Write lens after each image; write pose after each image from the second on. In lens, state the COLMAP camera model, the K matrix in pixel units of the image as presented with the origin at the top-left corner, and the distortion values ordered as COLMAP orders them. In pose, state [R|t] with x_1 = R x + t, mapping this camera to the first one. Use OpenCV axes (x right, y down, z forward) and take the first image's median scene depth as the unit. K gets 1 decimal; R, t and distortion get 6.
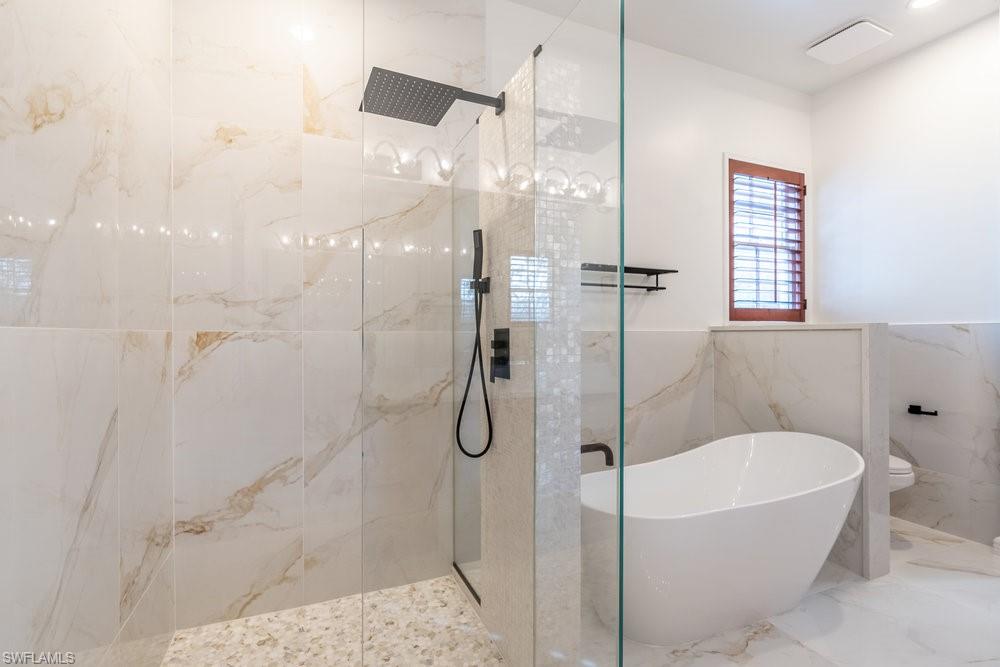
lens RADIAL K [[463.7, 0, 500.0], [0, 463.7, 333.5], [0, 0, 1]] dist [-0.000604, 0.000082]
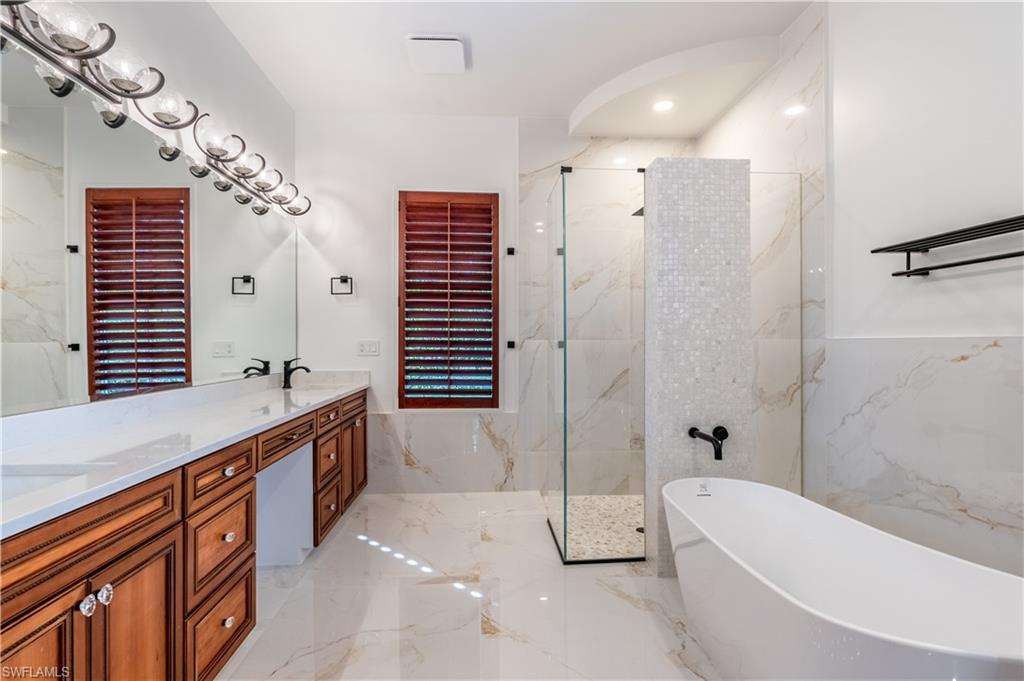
lens RADIAL K [[474.8, 0, 512.0], [0, 474.8, 340.5], [0, 0, 1]] dist [-0.000604, 0.000082]
pose [[-0.324281, -0.001931, -0.945959, 1.193894], [0.003124, 0.999990, -0.003112, -0.001111], [0.945956, -0.003964, -0.324272, 0.731515]]
